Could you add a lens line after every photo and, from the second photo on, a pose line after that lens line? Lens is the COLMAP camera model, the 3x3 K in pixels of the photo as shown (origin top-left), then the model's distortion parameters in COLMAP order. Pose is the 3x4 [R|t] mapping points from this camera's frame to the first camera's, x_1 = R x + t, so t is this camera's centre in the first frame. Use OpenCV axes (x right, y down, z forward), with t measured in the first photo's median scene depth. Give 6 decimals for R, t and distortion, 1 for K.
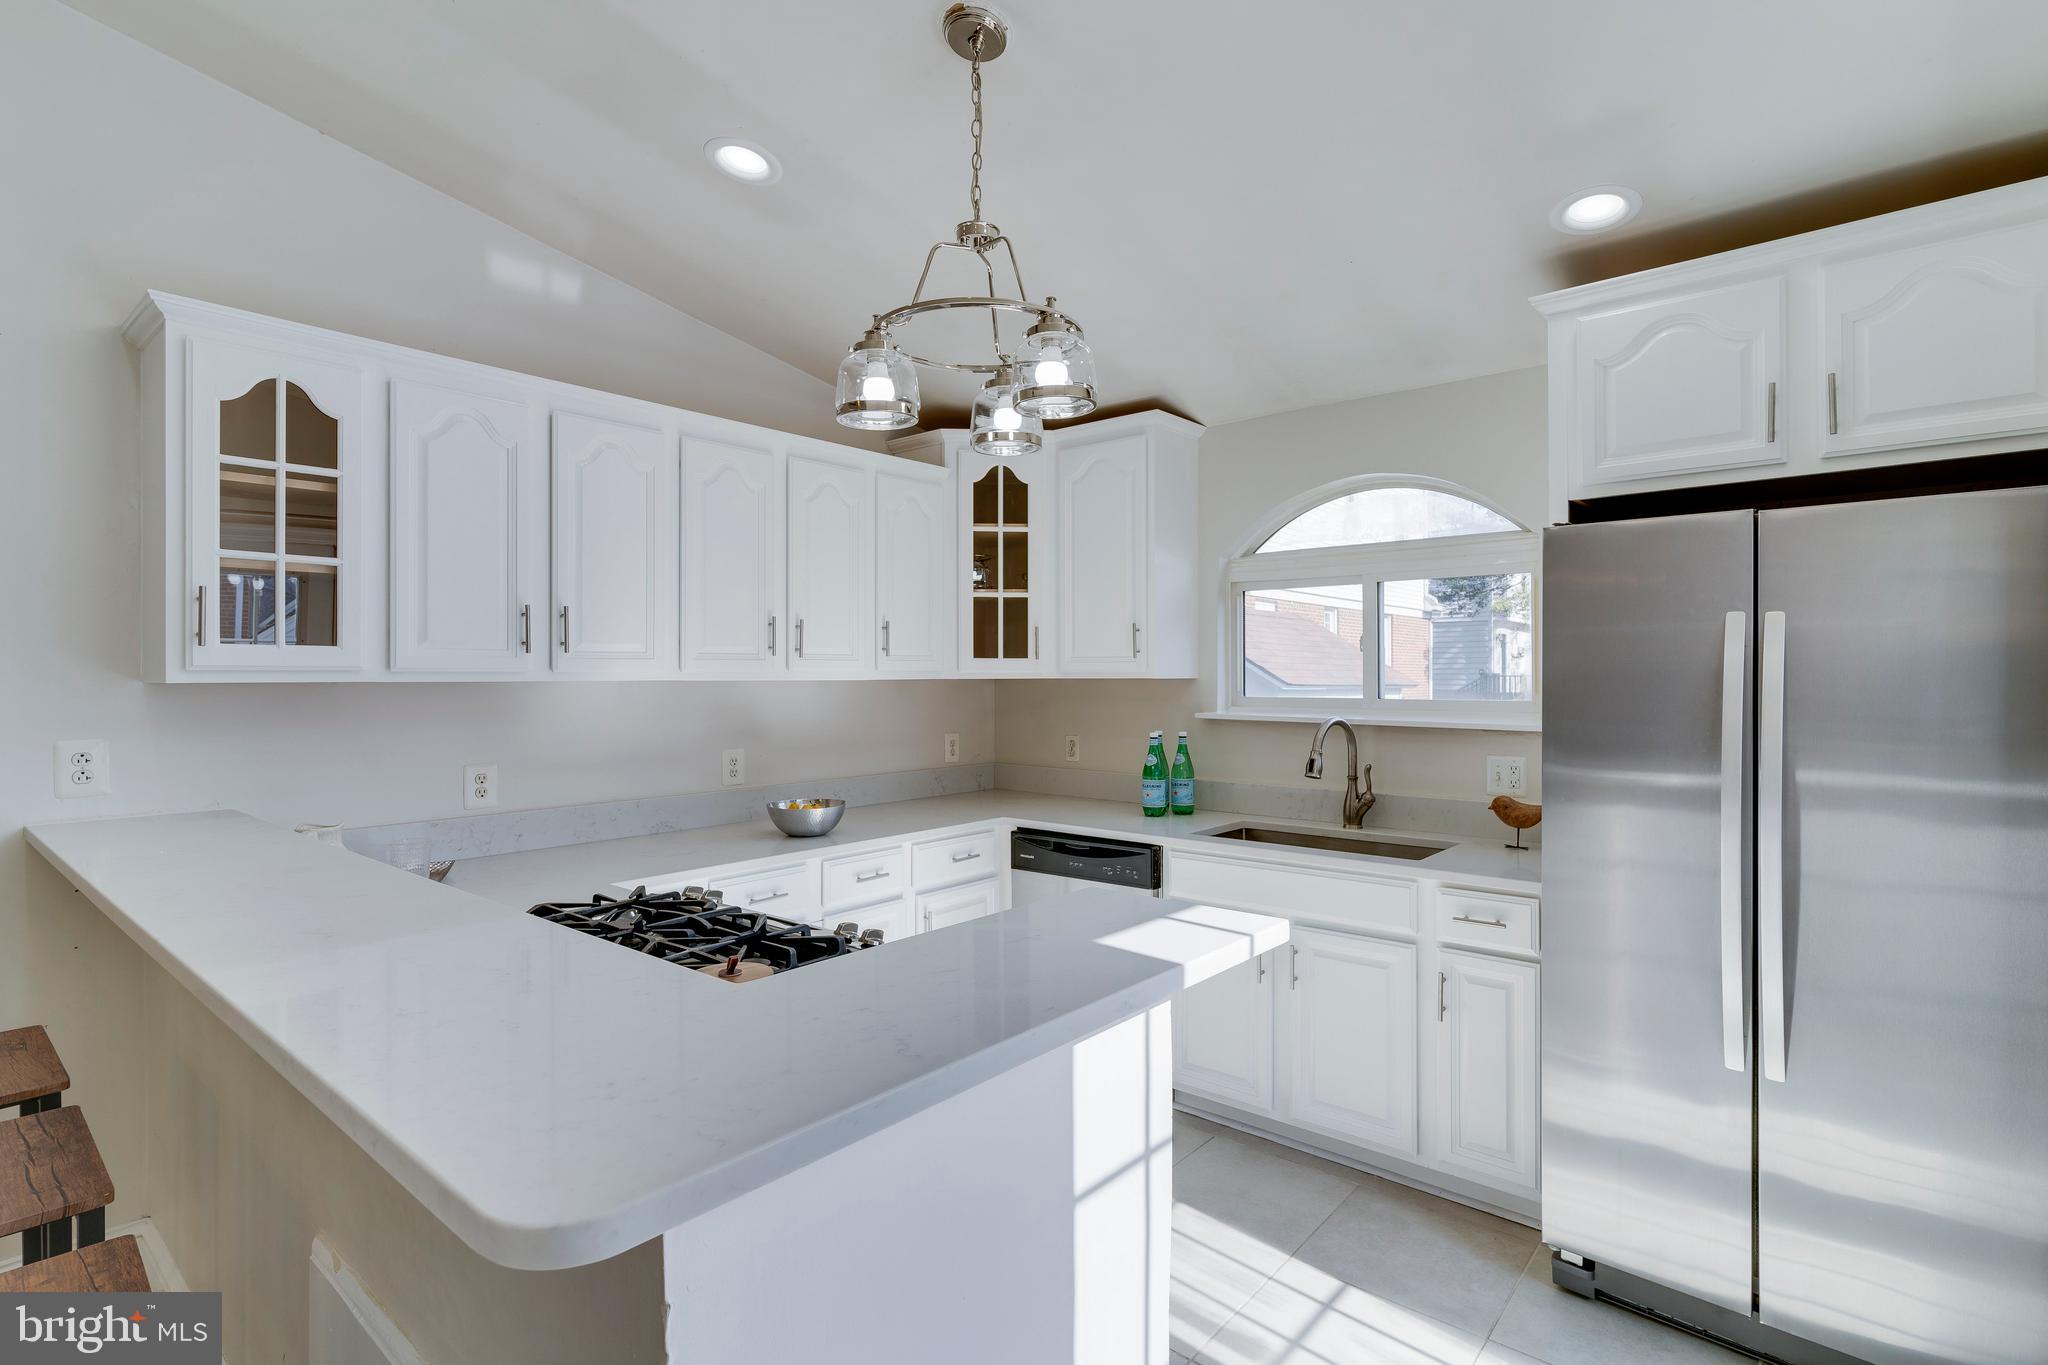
lens RADIAL K [[986.8, 0, 1041.5], [0, 986.8, 670.2], [0, 0, 1]] dist [0.001374, 0.000276]
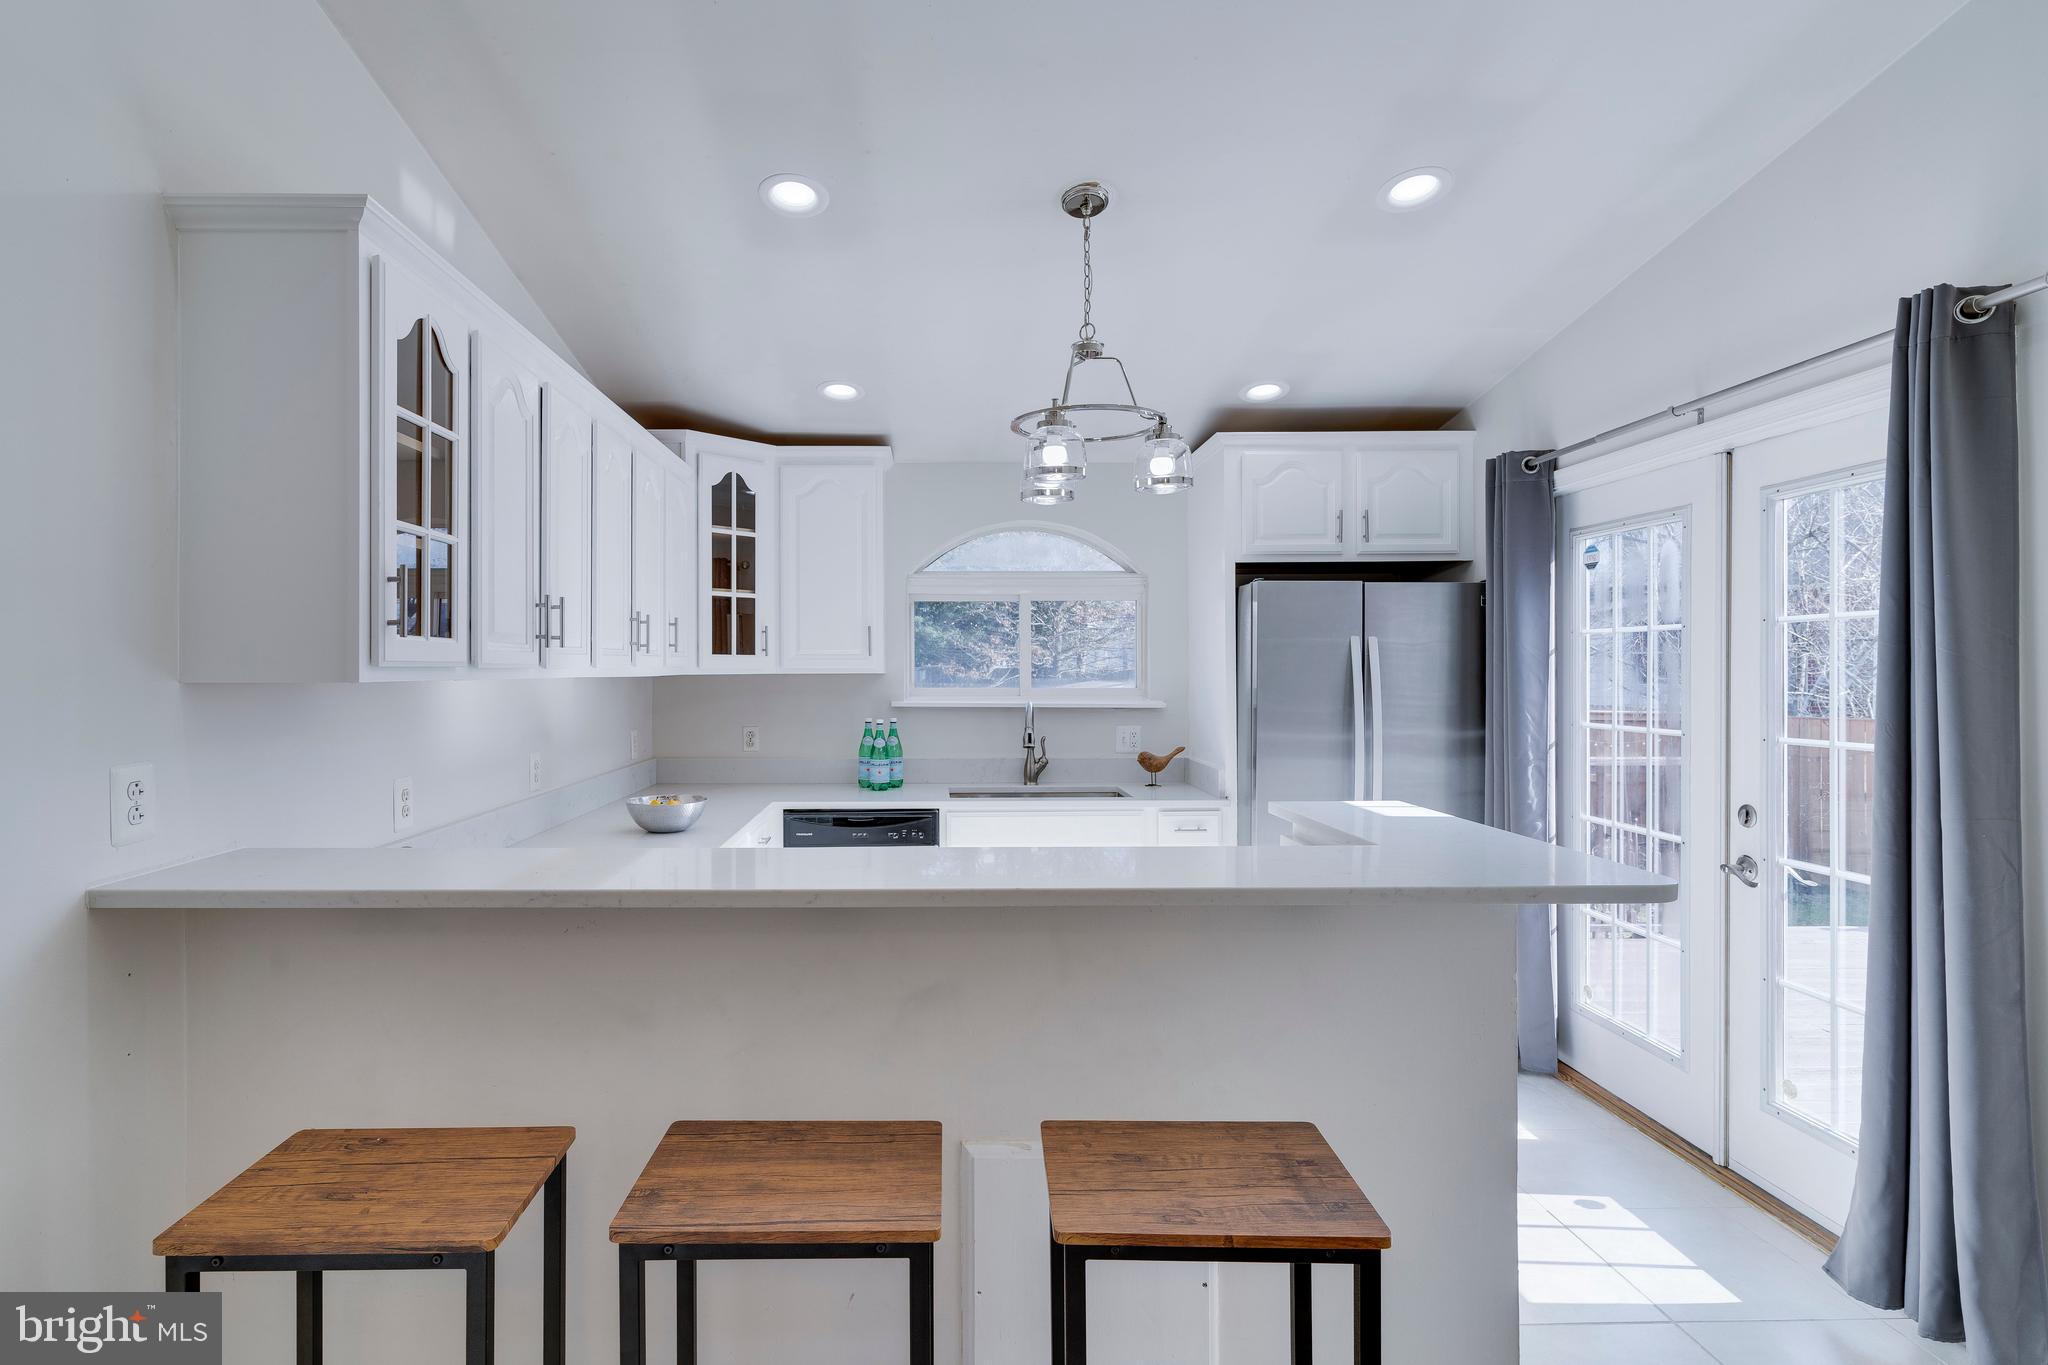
lens RADIAL K [[1014.2, 0, 945.4], [0, 1014.2, 669.3], [0, 0, 1]] dist [0.001829, 0.000400]
pose [[0.759505, -0.001431, 0.650500, -0.667544], [-0.001440, 0.999991, 0.003881, -0.001482], [-0.650500, -0.003884, 0.759496, 0.032944]]
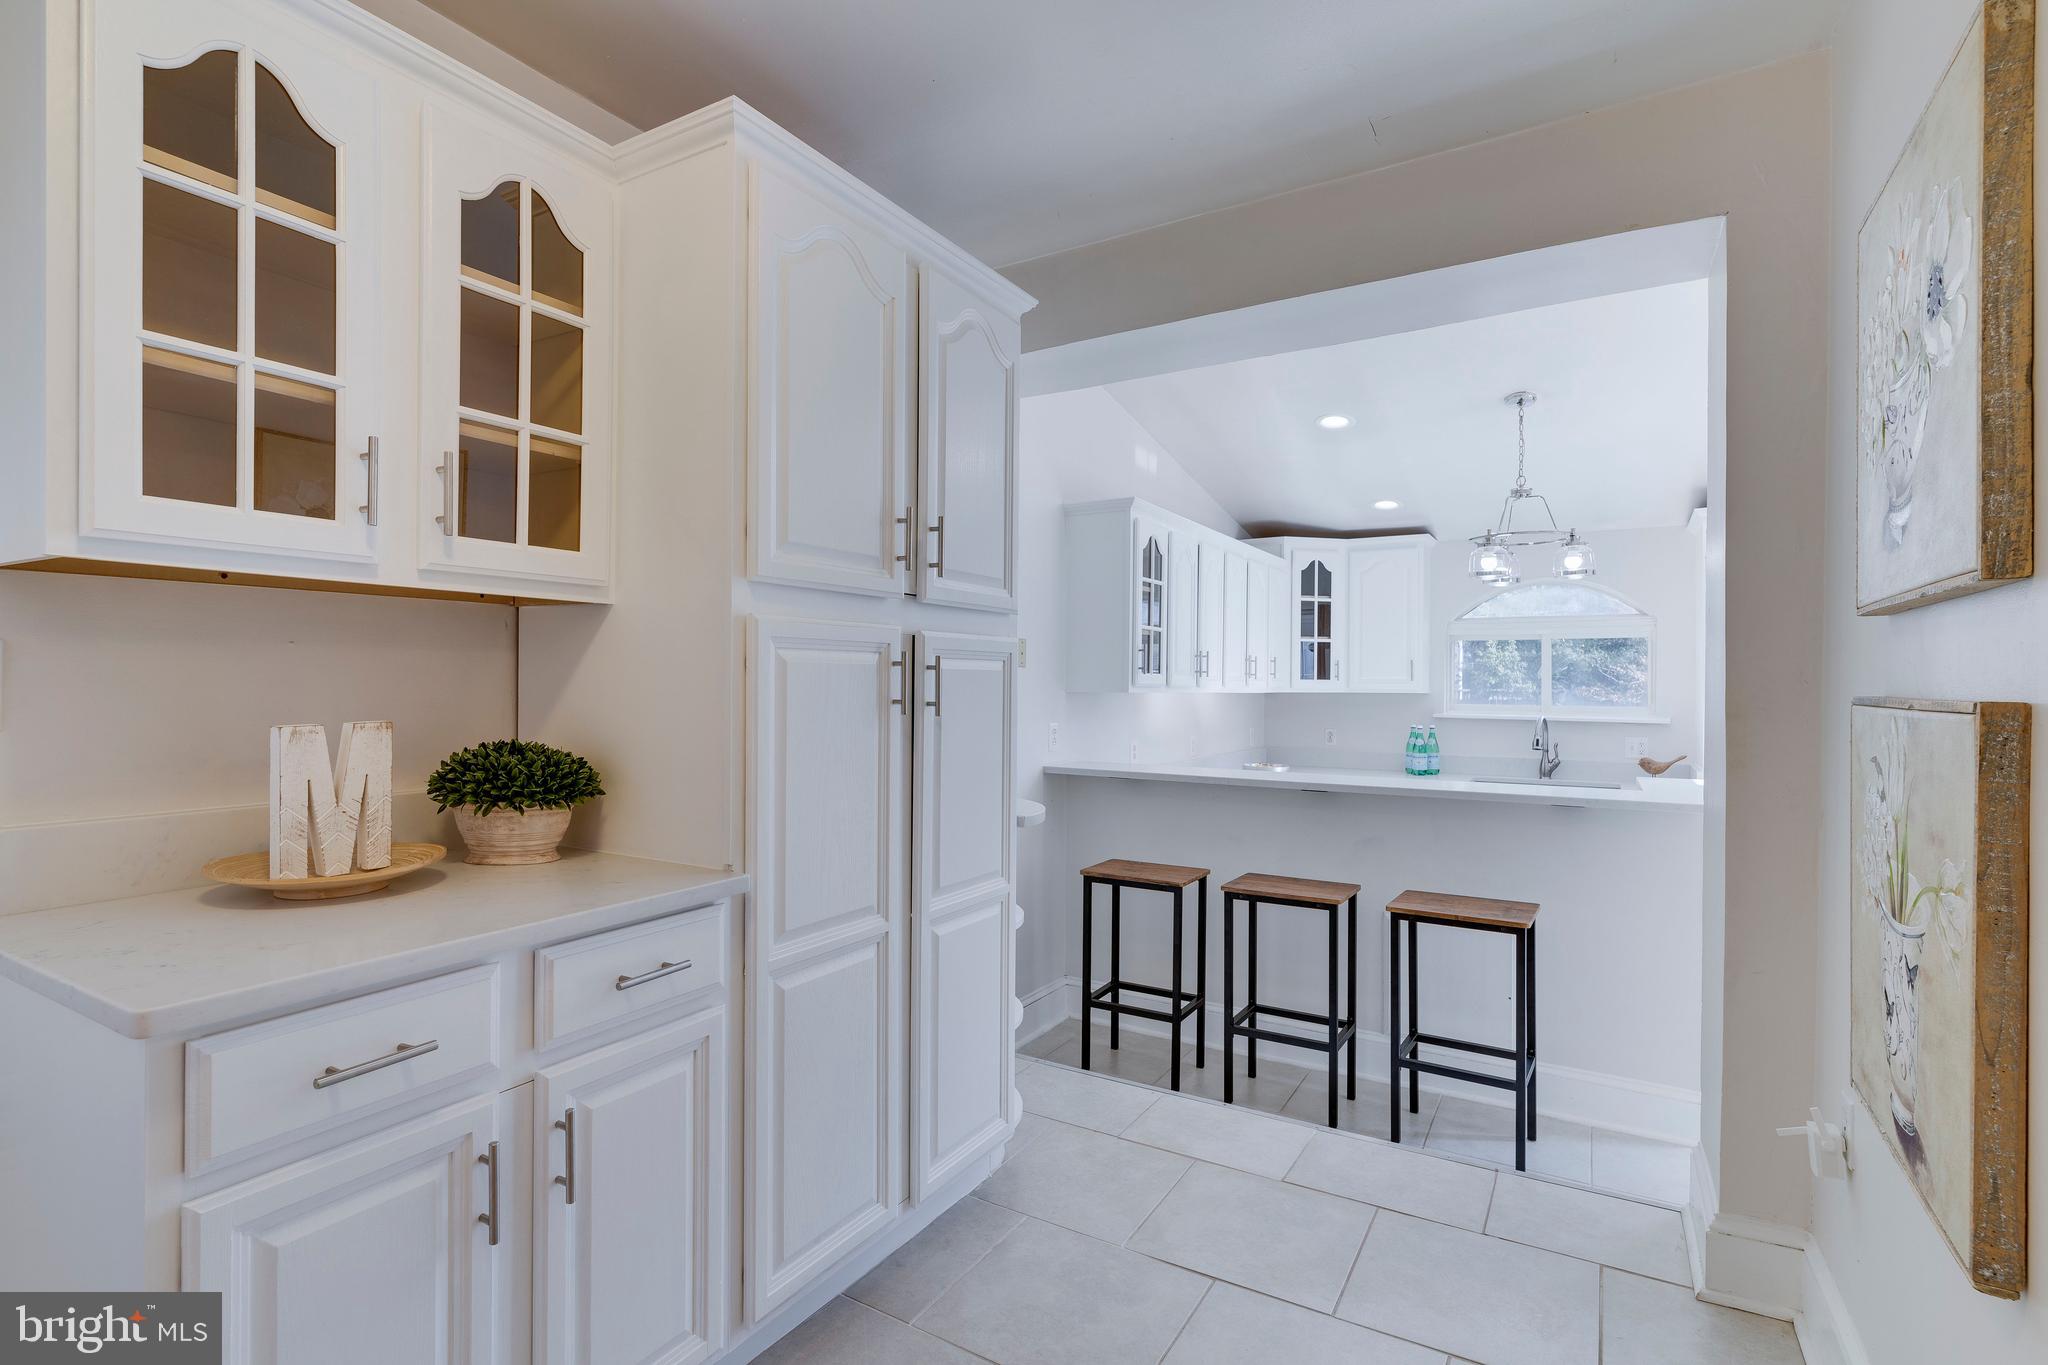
lens RADIAL K [[973.0, 0, 1026.3], [0, 973.0, 686.0], [0, 0, 1]] dist [0.003313, -0.000336]
pose [[0.986987, 0.008190, 0.160589, -0.882868], [-0.008907, 0.999953, 0.003746, -0.004293], [-0.160551, -0.005127, 0.987014, -0.568876]]
